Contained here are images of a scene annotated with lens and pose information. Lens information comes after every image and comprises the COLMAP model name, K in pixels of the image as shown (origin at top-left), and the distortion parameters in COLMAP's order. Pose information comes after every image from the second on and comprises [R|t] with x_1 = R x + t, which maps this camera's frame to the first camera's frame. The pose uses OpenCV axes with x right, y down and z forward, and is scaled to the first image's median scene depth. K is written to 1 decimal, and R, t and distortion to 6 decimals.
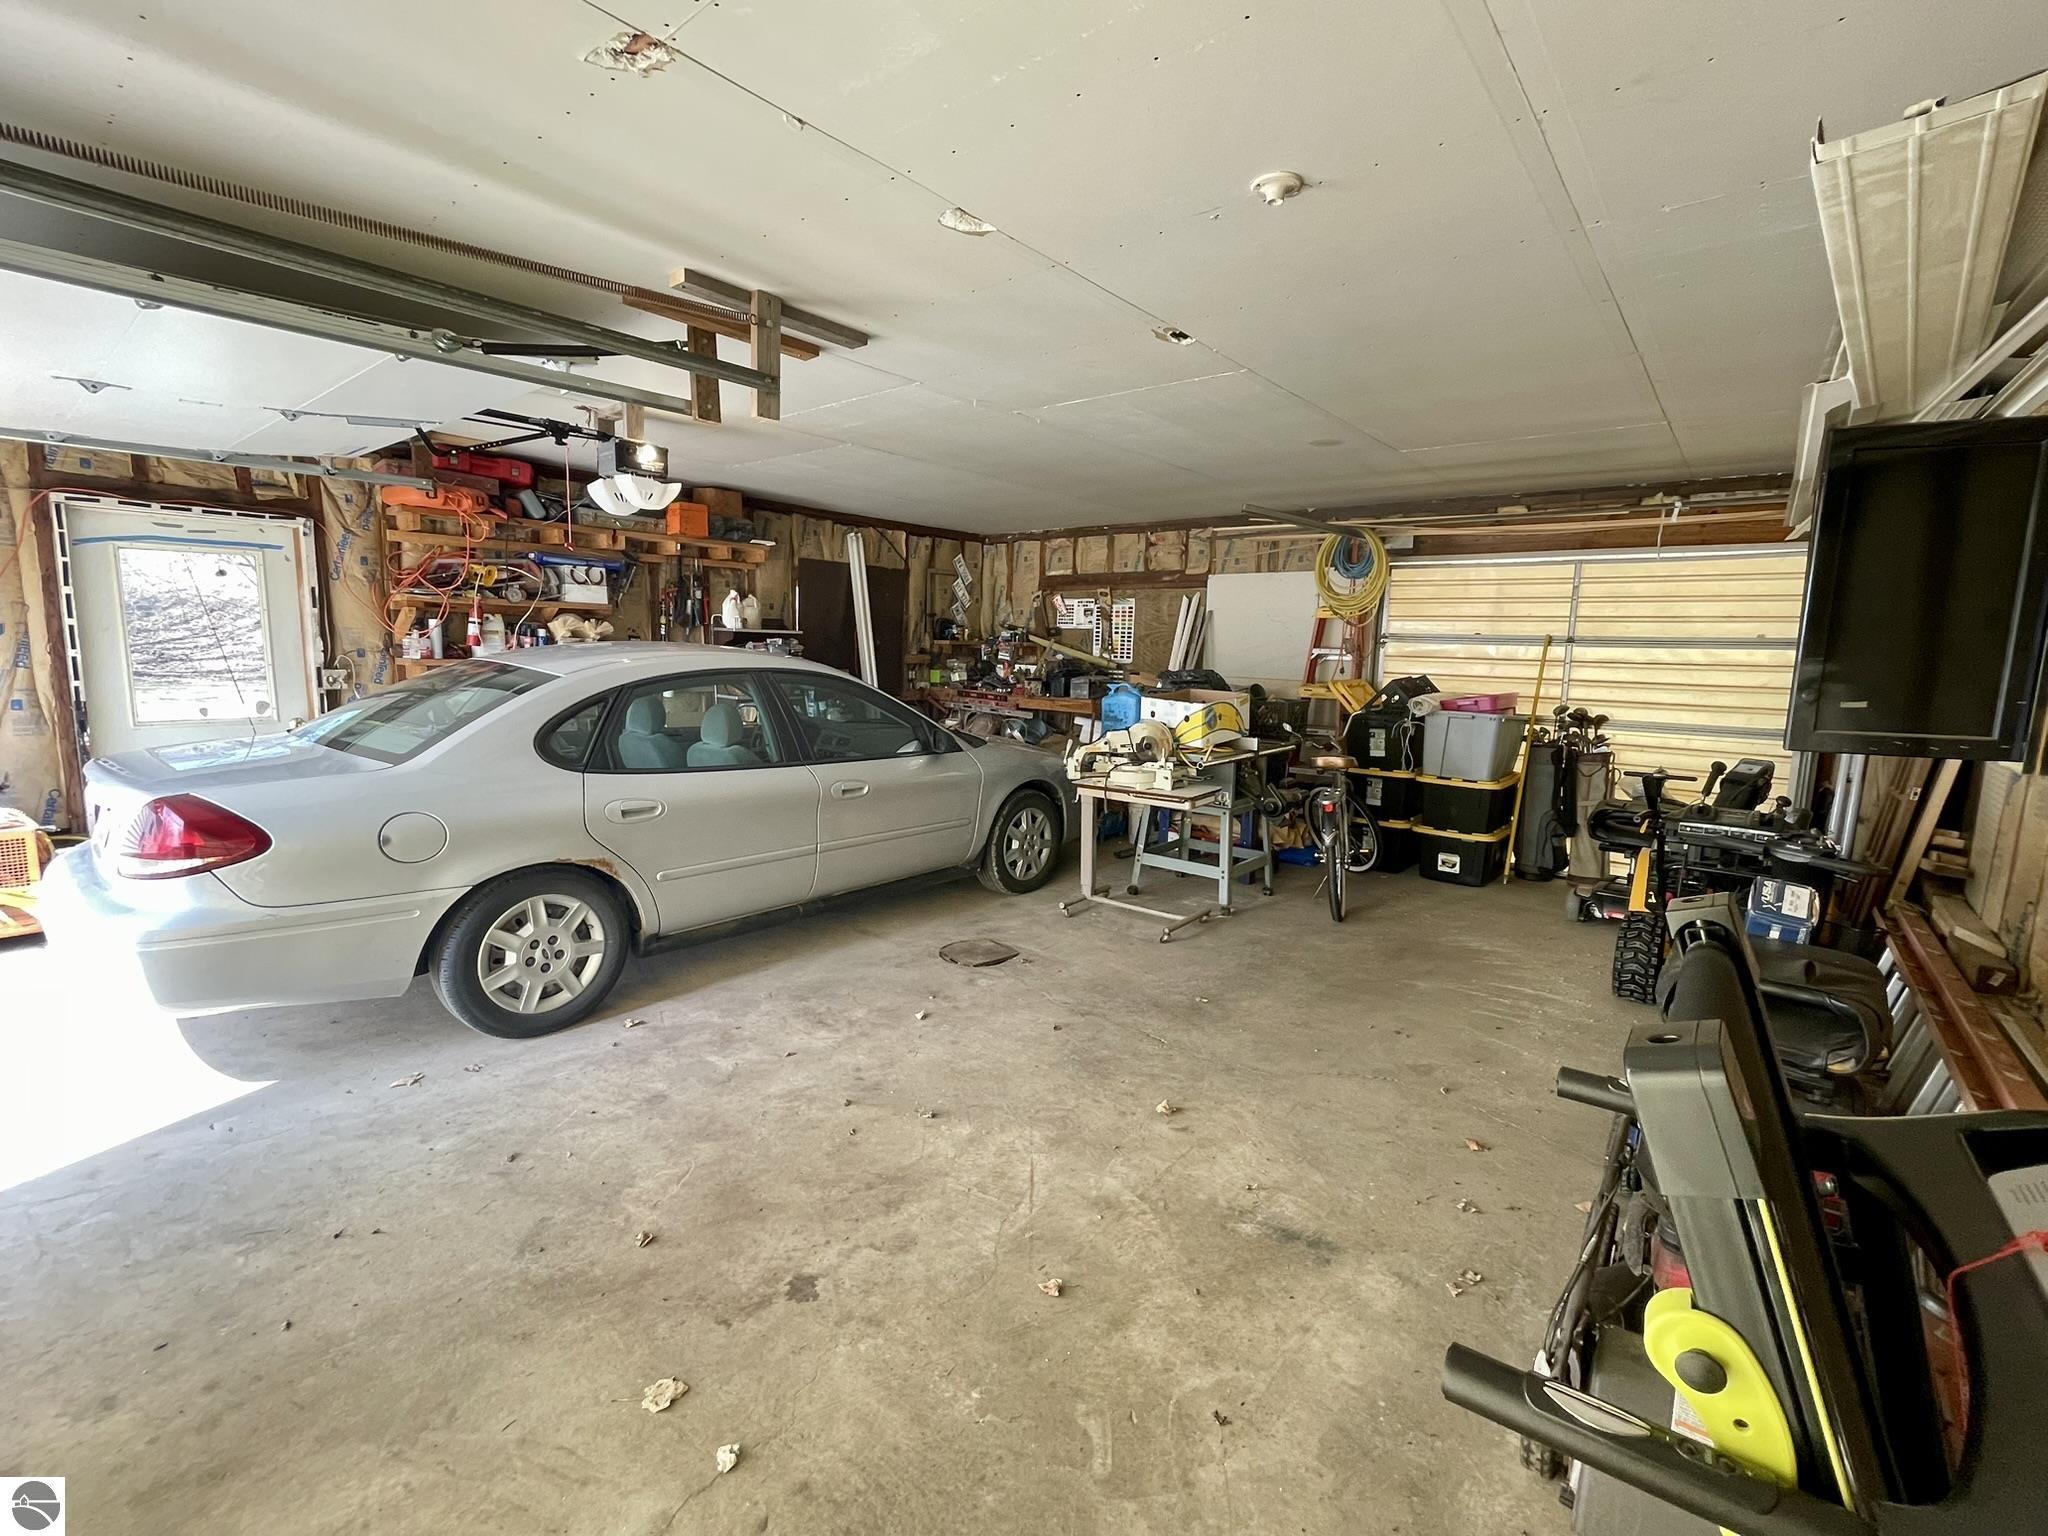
lens RADIAL K [[893.2, 0, 1034.6], [0, 893.2, 774.5], [0, 0, 1]] dist [-0.002402, 0.000038]
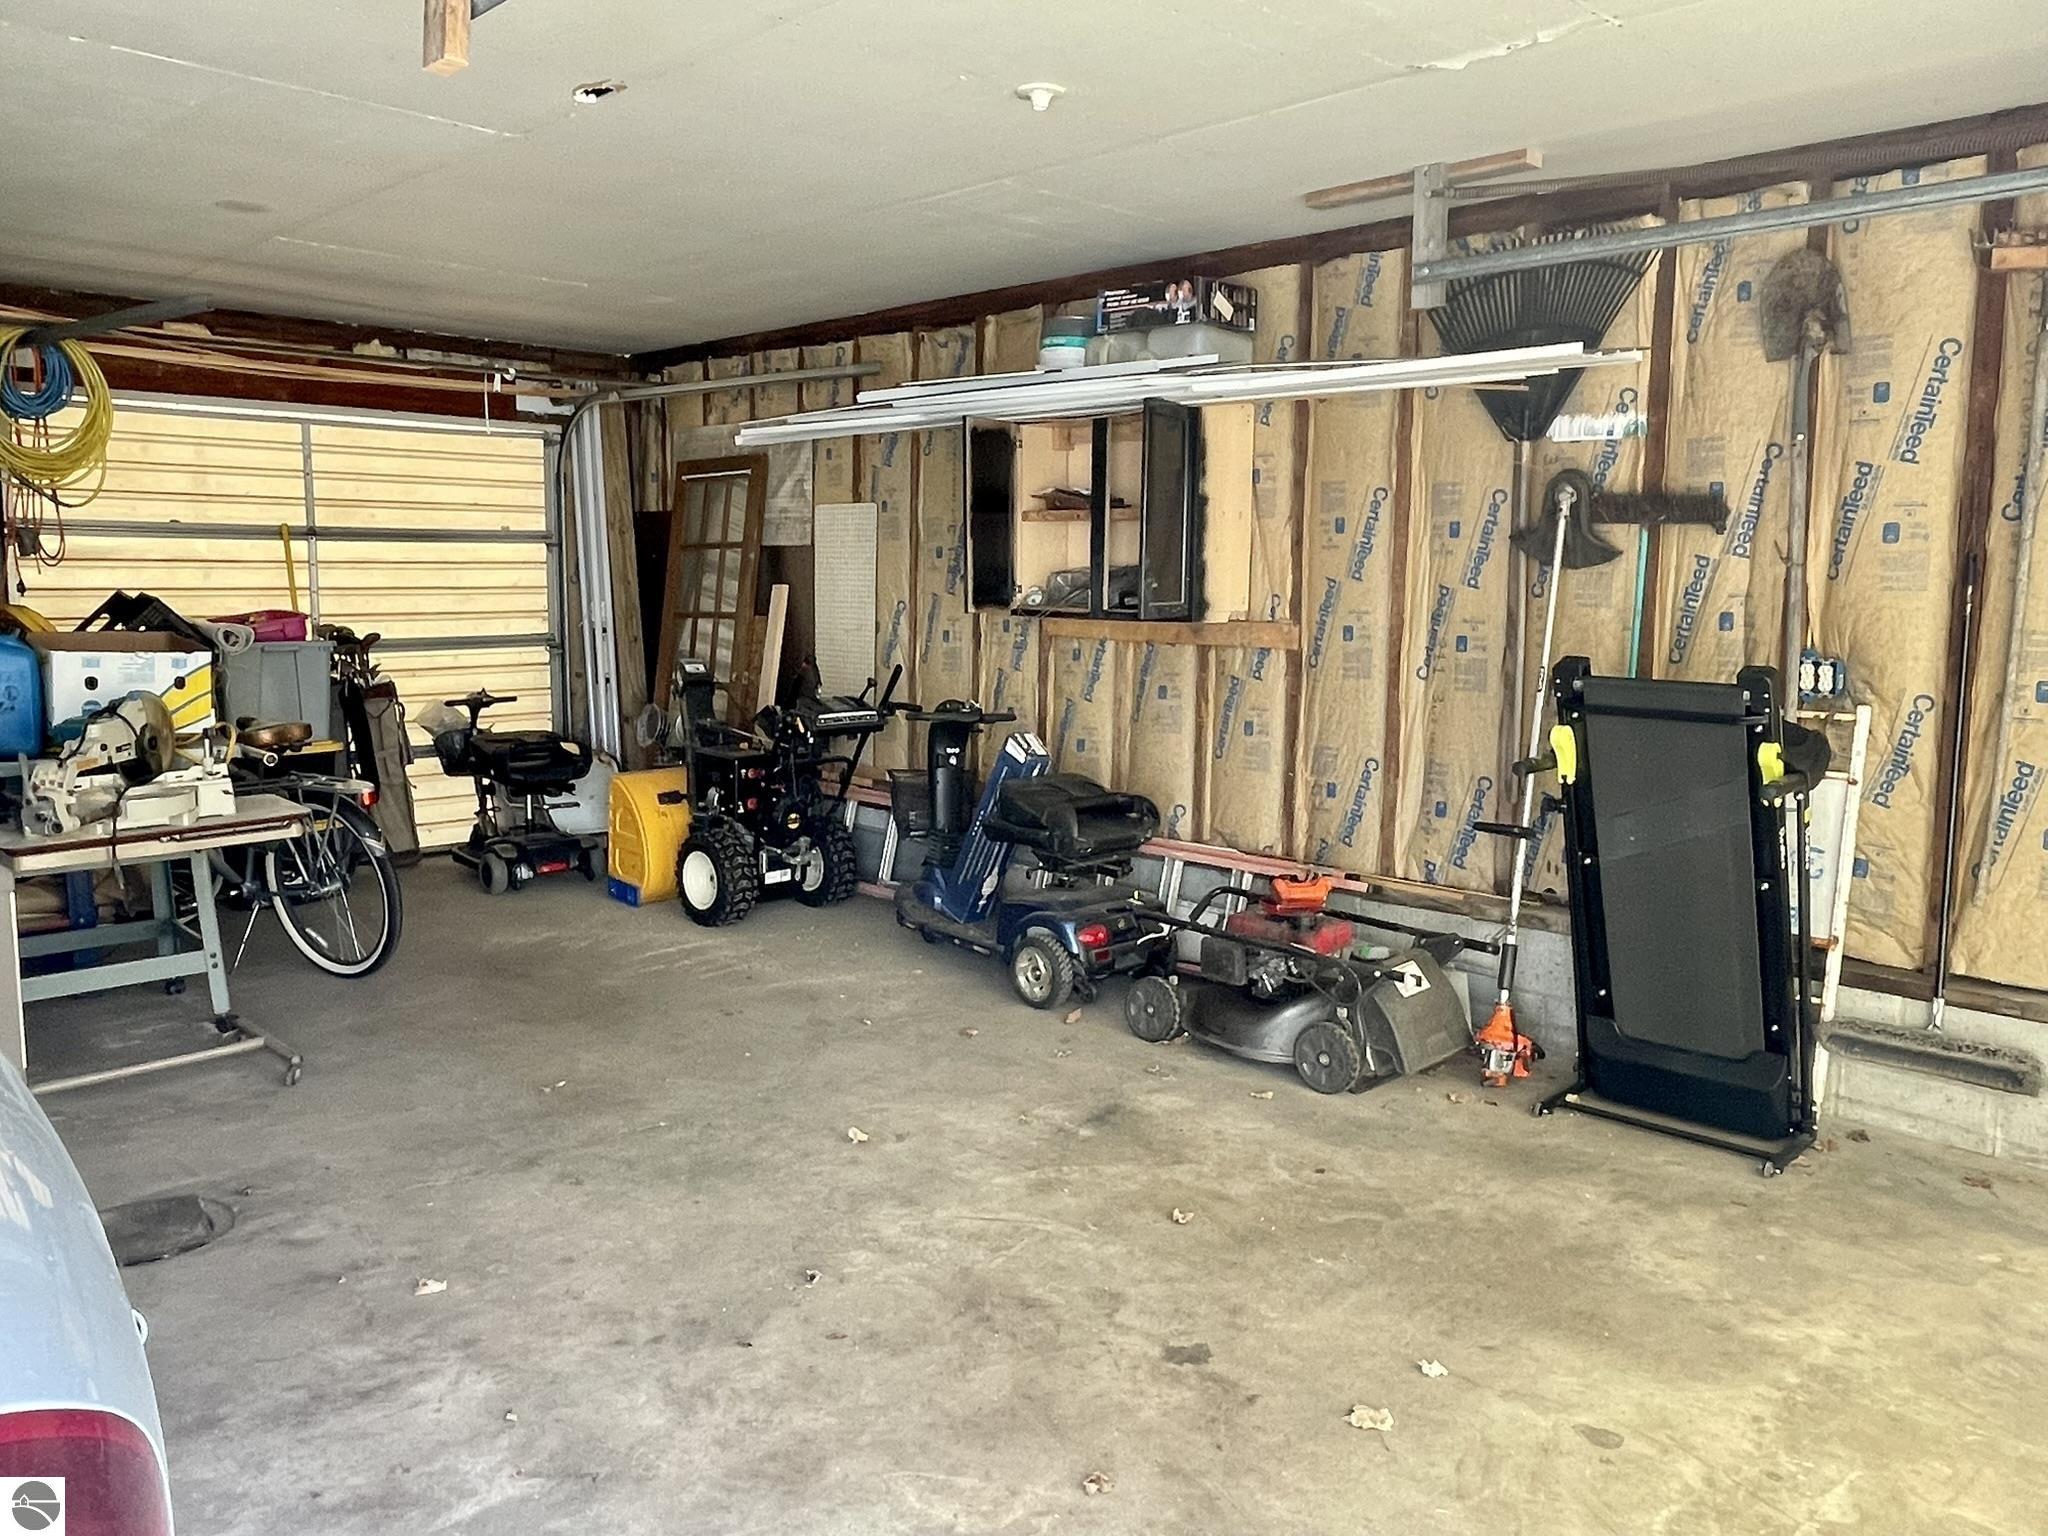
lens RADIAL K [[1501.9, 0, 1027.4], [0, 1501.9, 771.7], [0, 0, 1]] dist [-0.001165, -0.000649]
pose [[0.095783, -0.157073, 0.982931, -0.939428], [0.140141, 0.979764, 0.142910, -0.095178], [-0.985488, 0.124061, 0.115857, 0.566390]]
